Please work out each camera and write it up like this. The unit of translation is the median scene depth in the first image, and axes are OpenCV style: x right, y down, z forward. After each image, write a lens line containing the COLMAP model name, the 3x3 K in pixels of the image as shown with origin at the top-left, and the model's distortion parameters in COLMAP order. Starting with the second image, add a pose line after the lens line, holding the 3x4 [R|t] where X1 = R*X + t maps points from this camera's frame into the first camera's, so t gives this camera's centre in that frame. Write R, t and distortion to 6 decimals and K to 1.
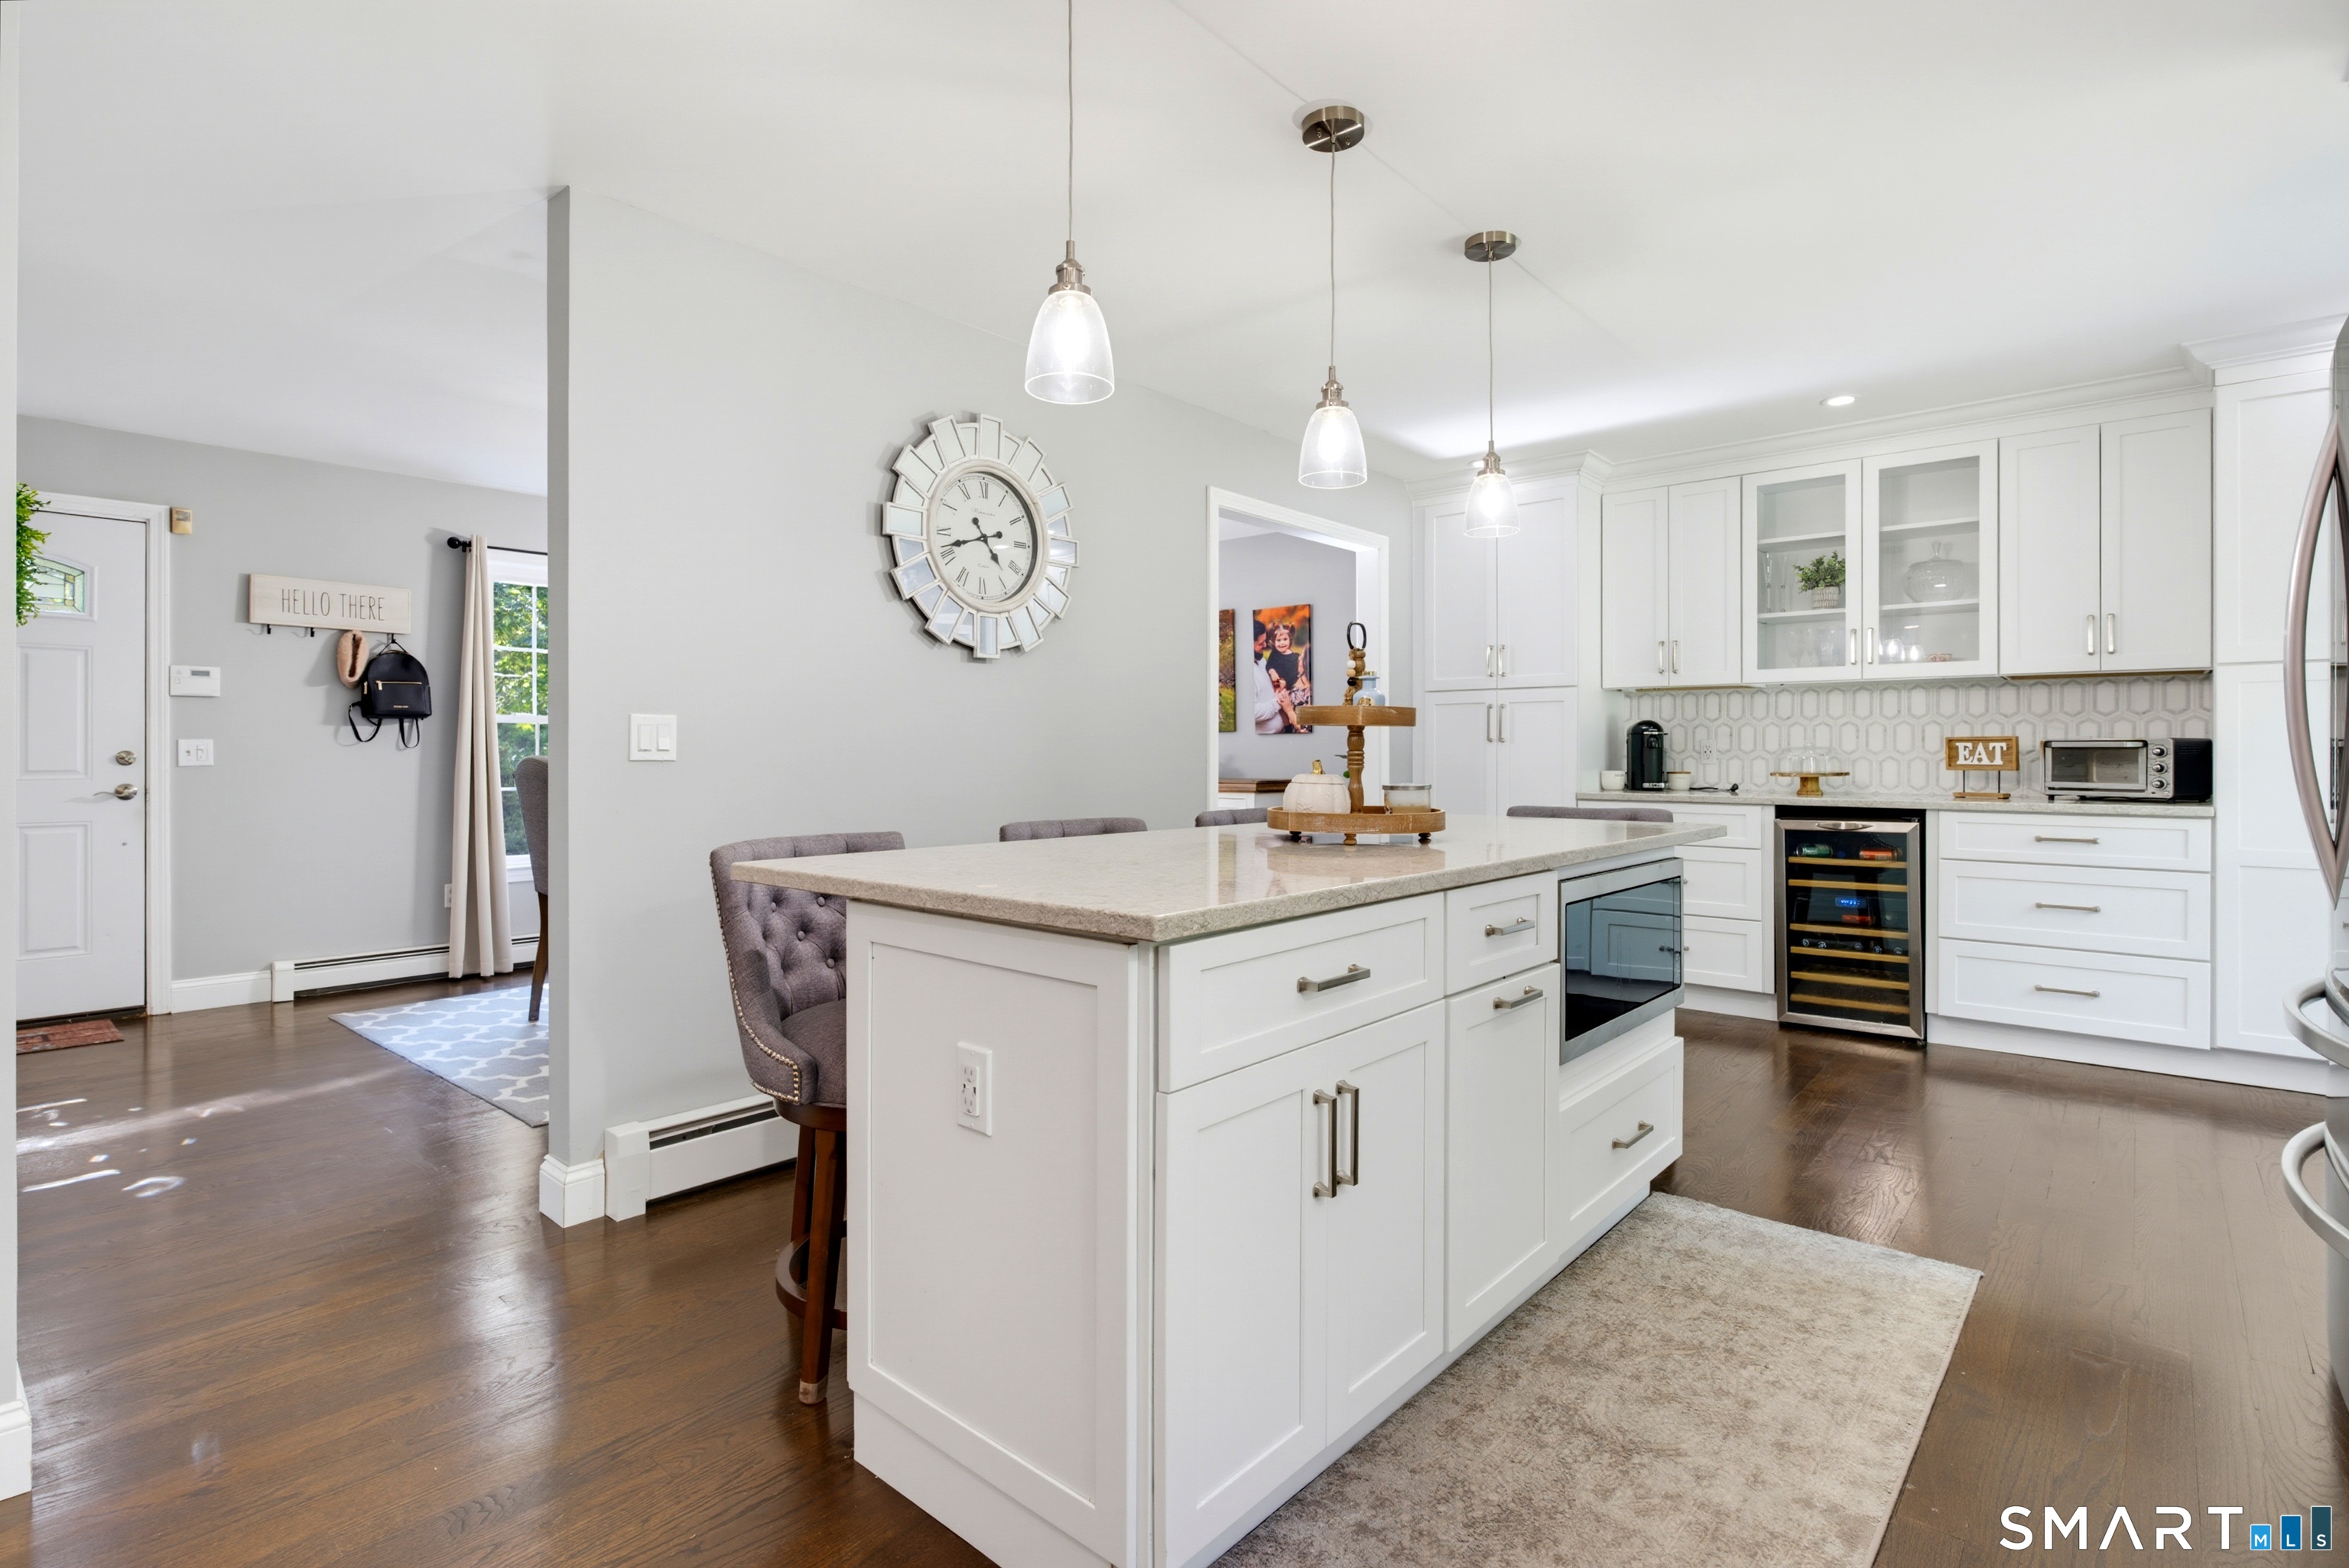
lens RADIAL K [[1139.3, 0, 1164.4], [0, 1139.3, 759.7], [0, 0, 1]] dist [-0.012739, 0.004329]
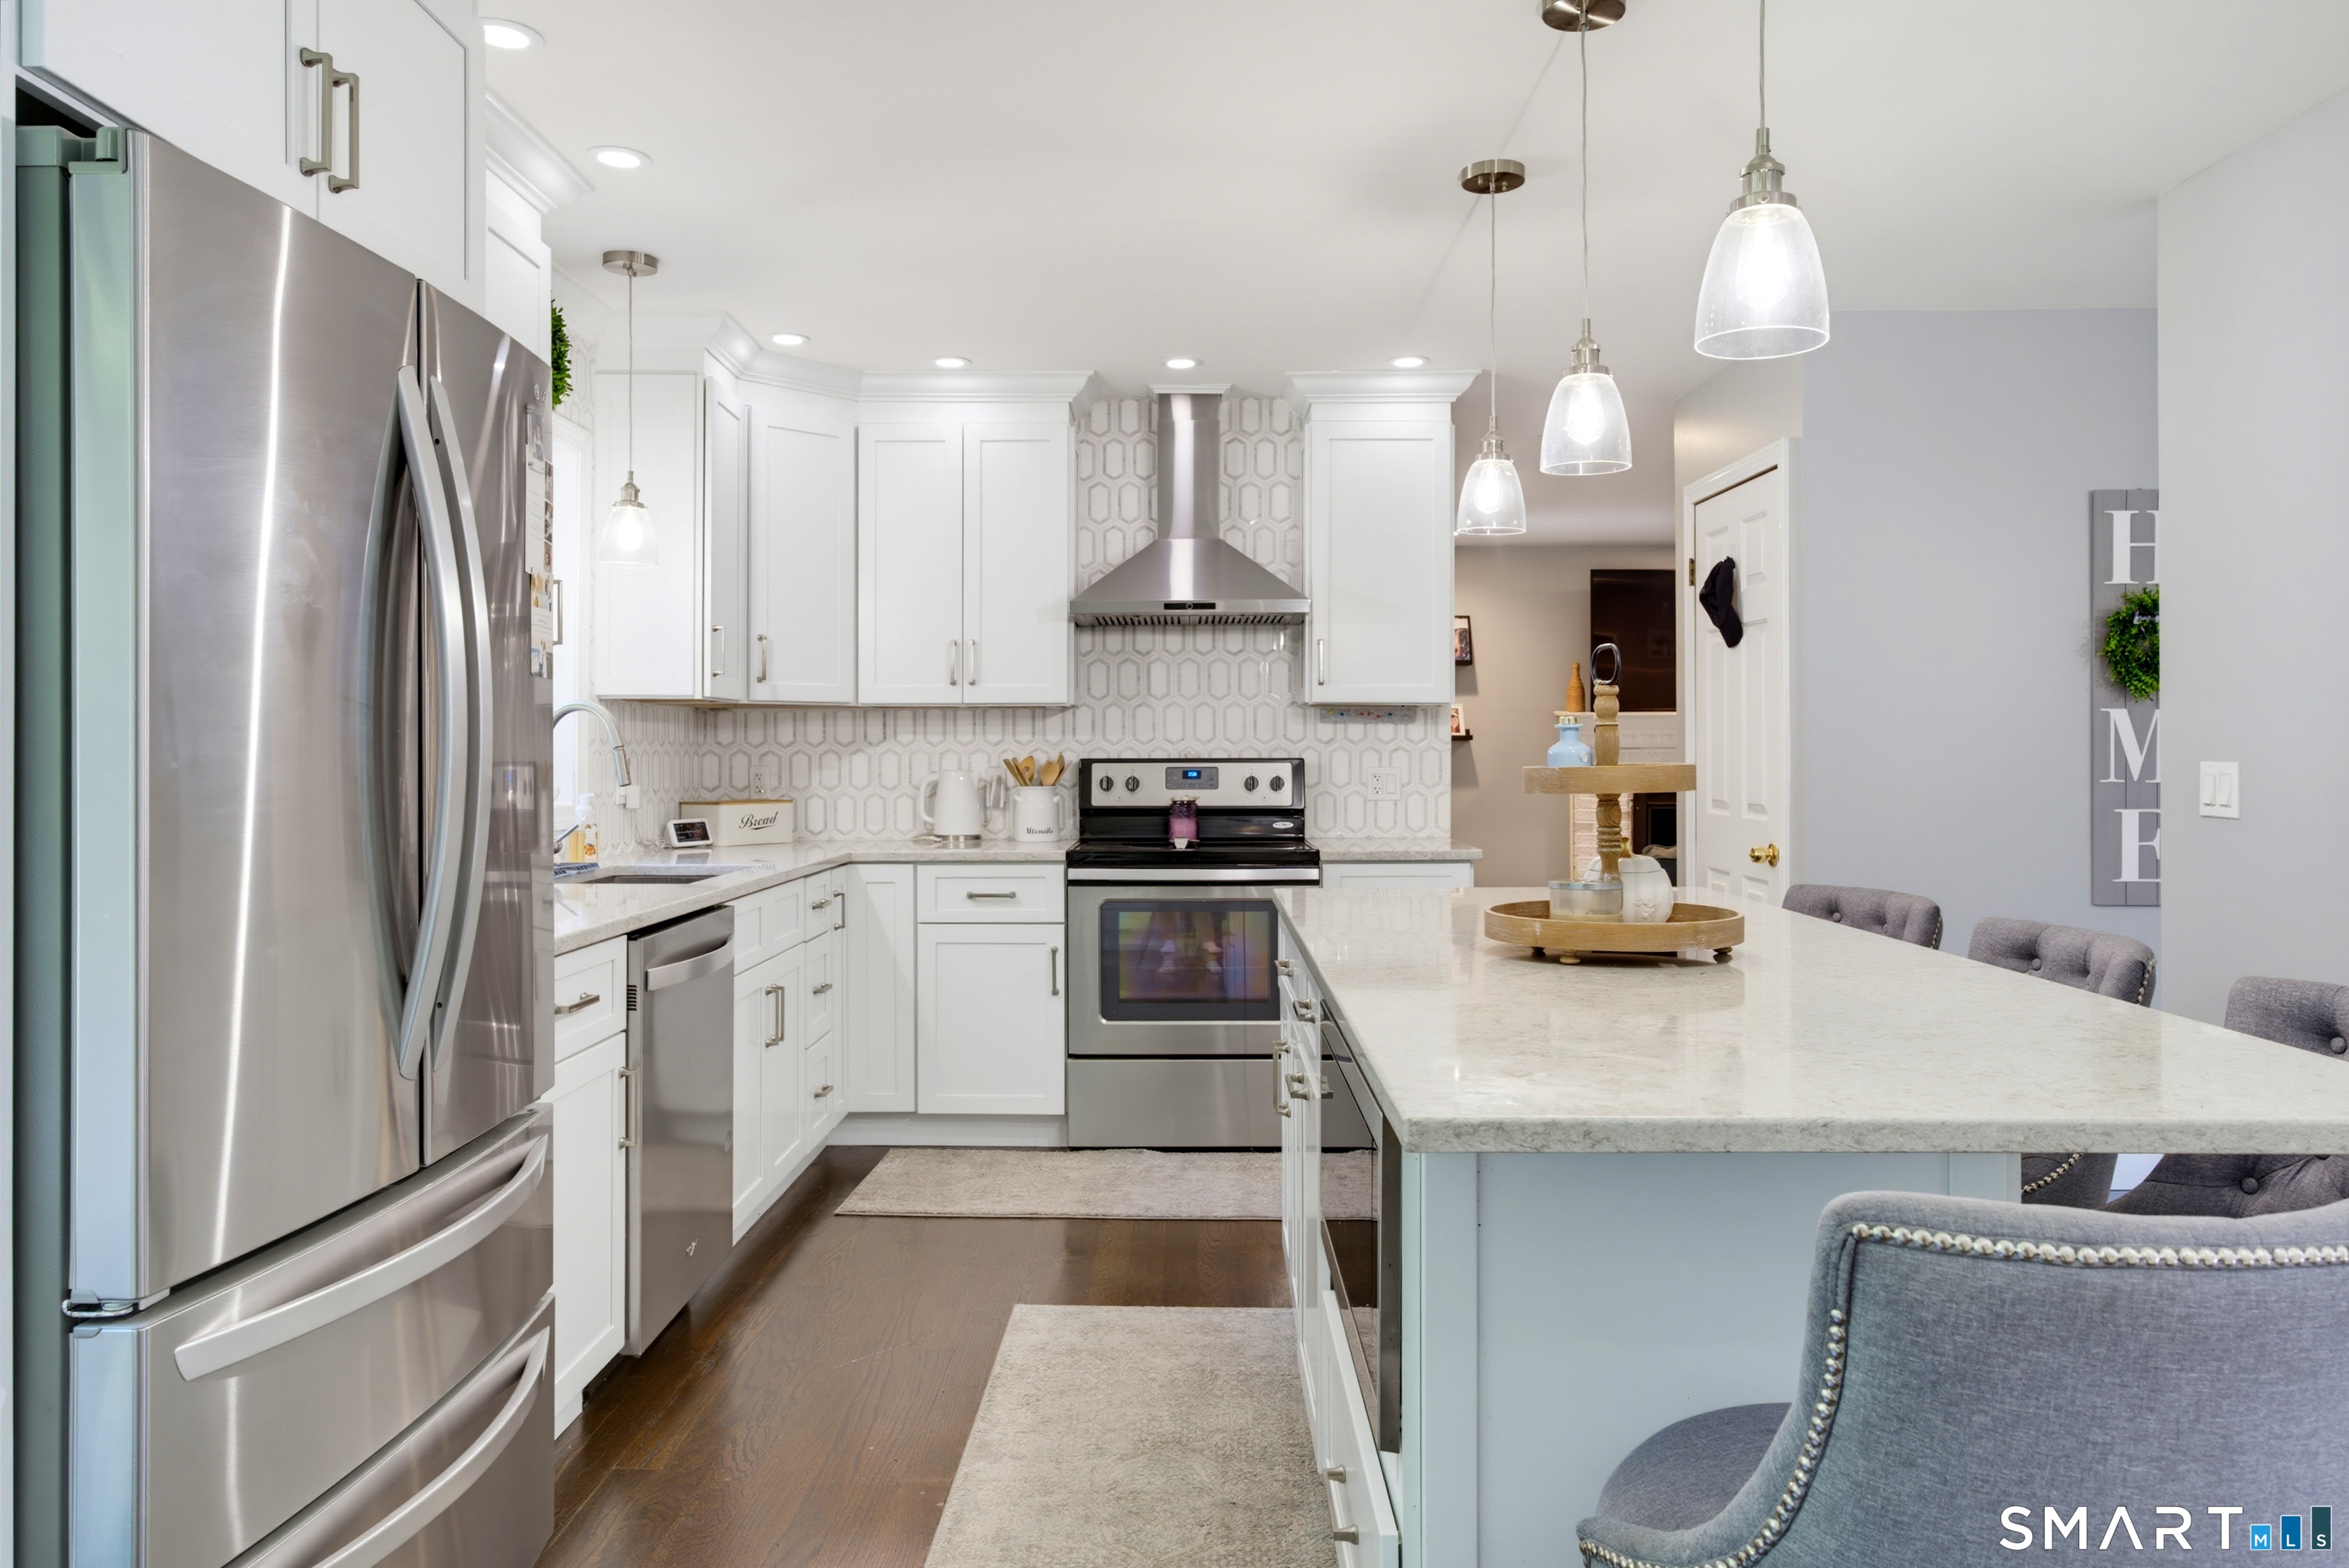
lens RADIAL K [[1593.3, 0, 1168.4], [0, 1593.3, 742.3], [0, 0, 1]] dist [-0.023265, 0.014467]
pose [[-0.757093, -0.002100, -0.653304, 0.556419], [-0.002324, 0.999997, -0.000521, -0.032630], [0.653303, 0.001124, -0.757095, 0.856439]]
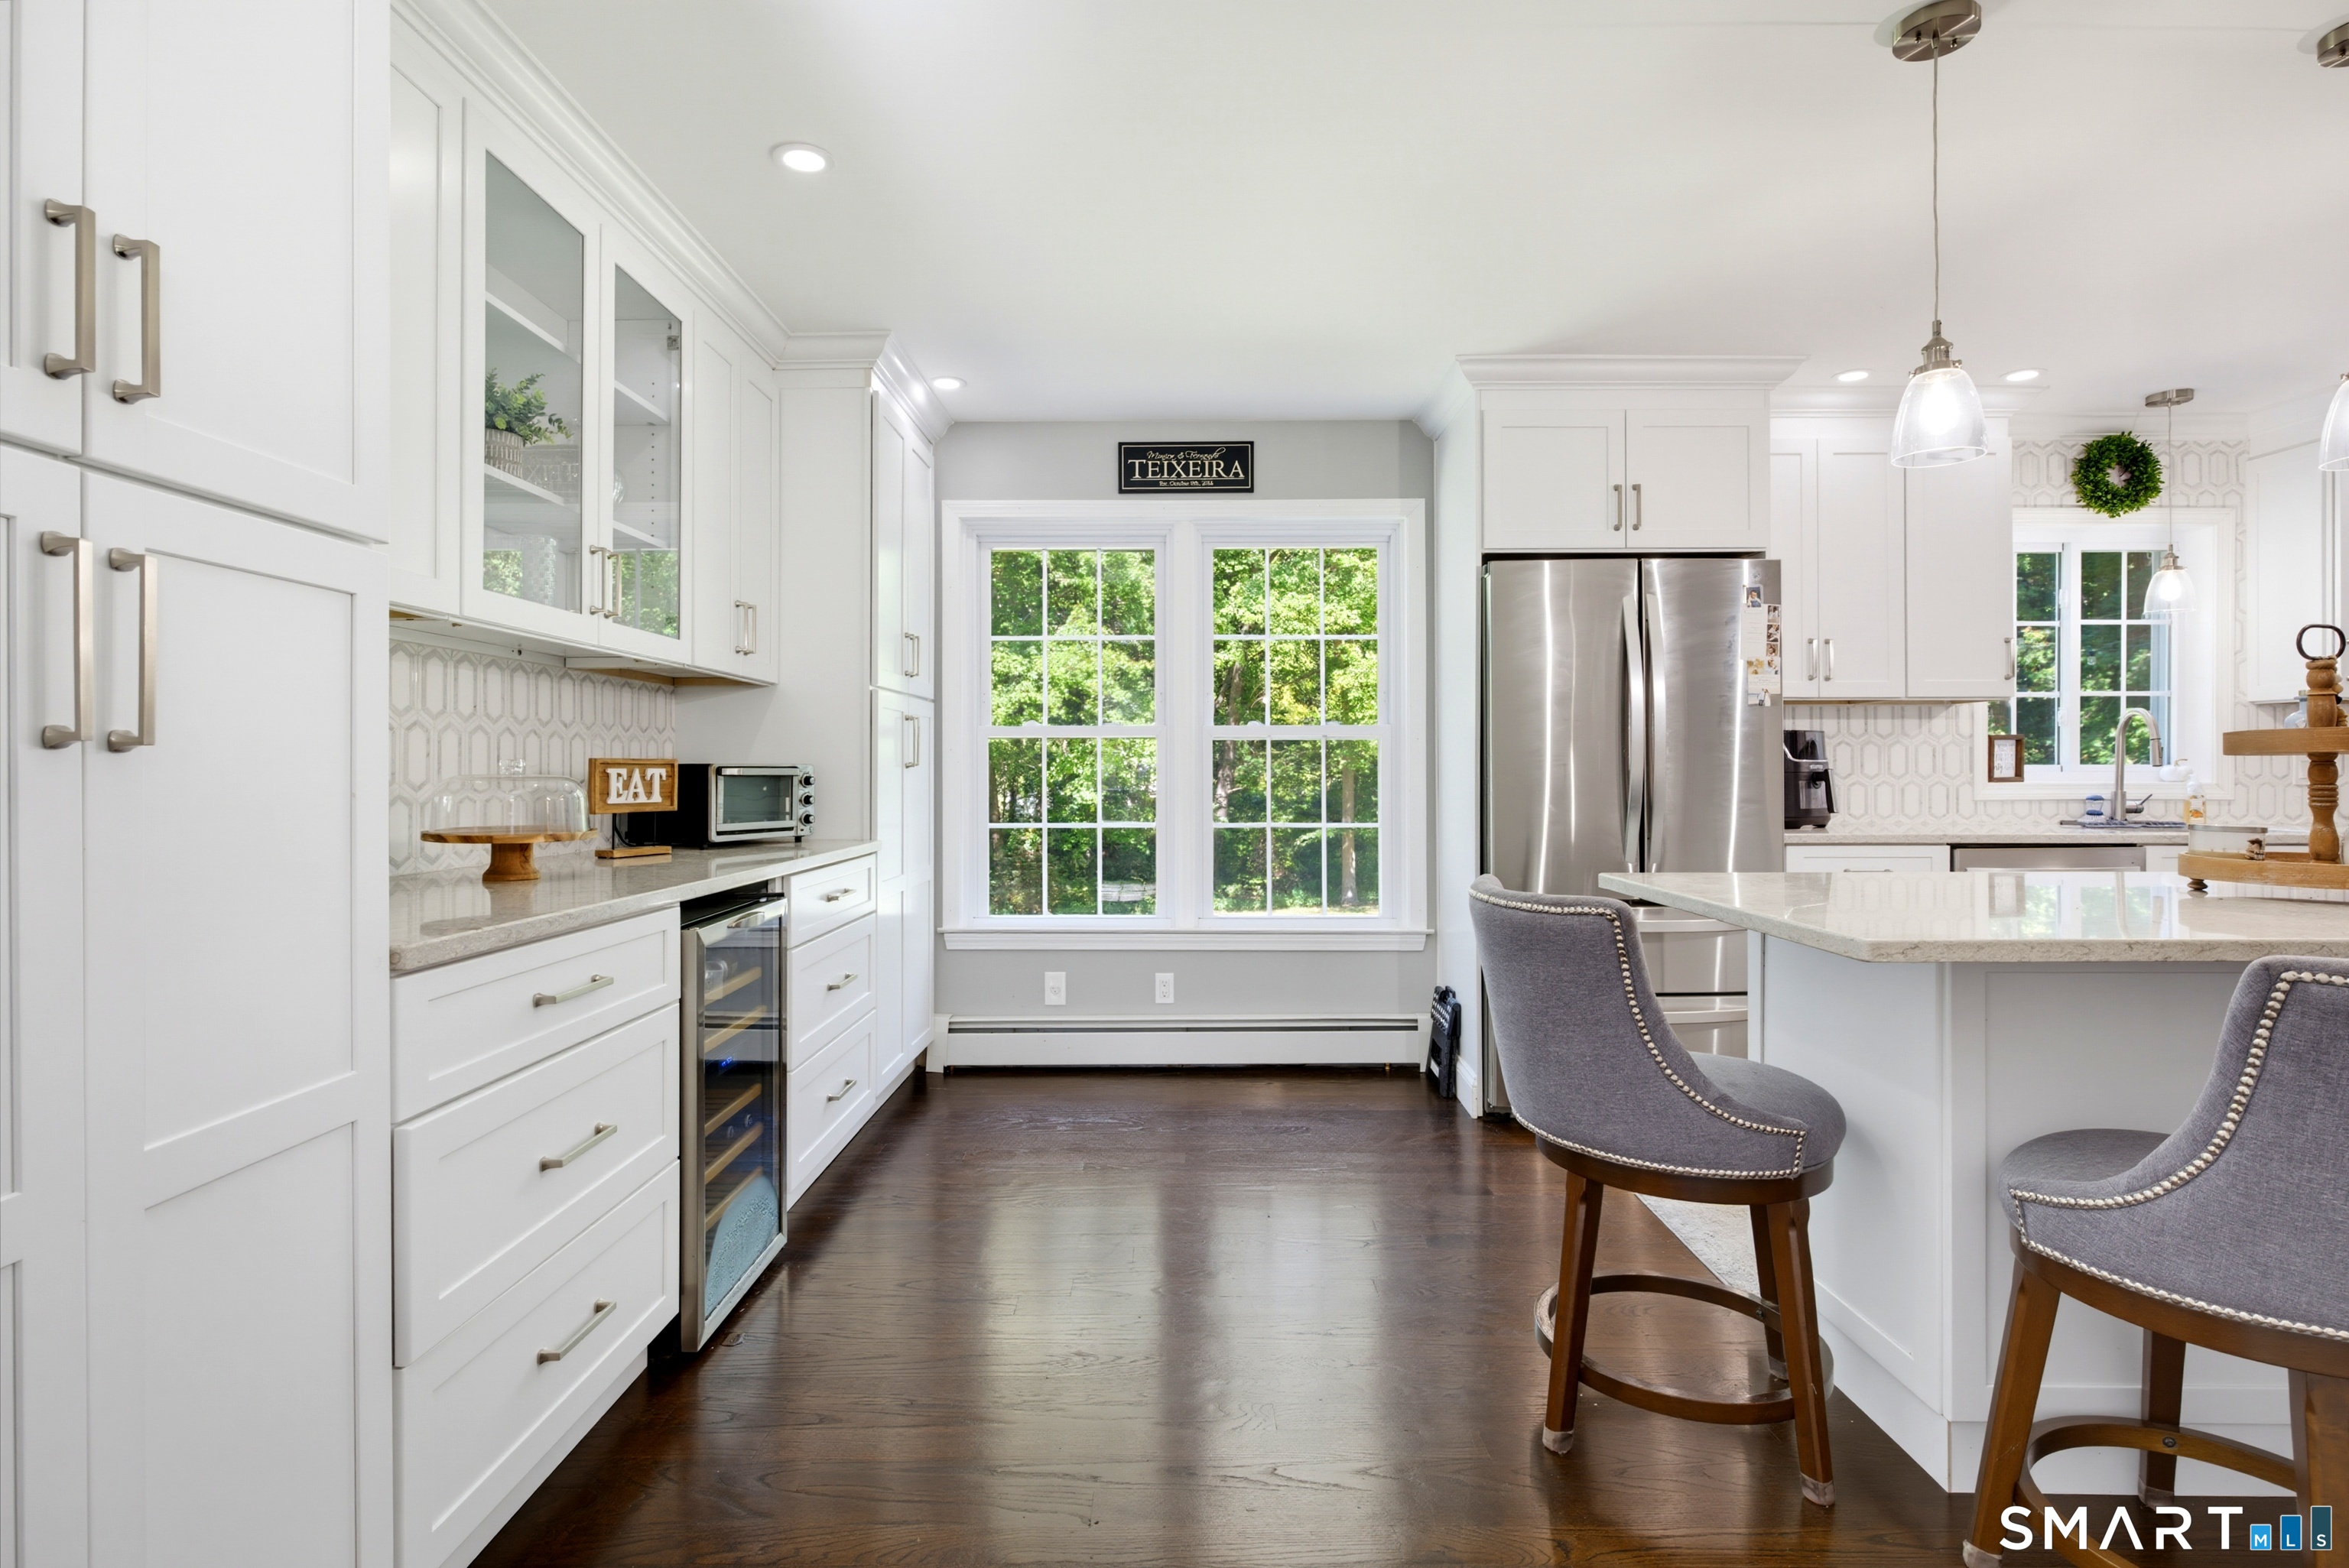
lens RADIAL K [[1139.3, 0, 1172.5], [0, 1139.3, 762.5], [0, 0, 1]] dist [-0.012739, 0.004329]
pose [[-0.653331, 0.004728, 0.757058, 0.052058], [0.005804, 0.999982, -0.001236, -0.015234], [-0.757050, 0.003586, -0.653347, 1.167067]]
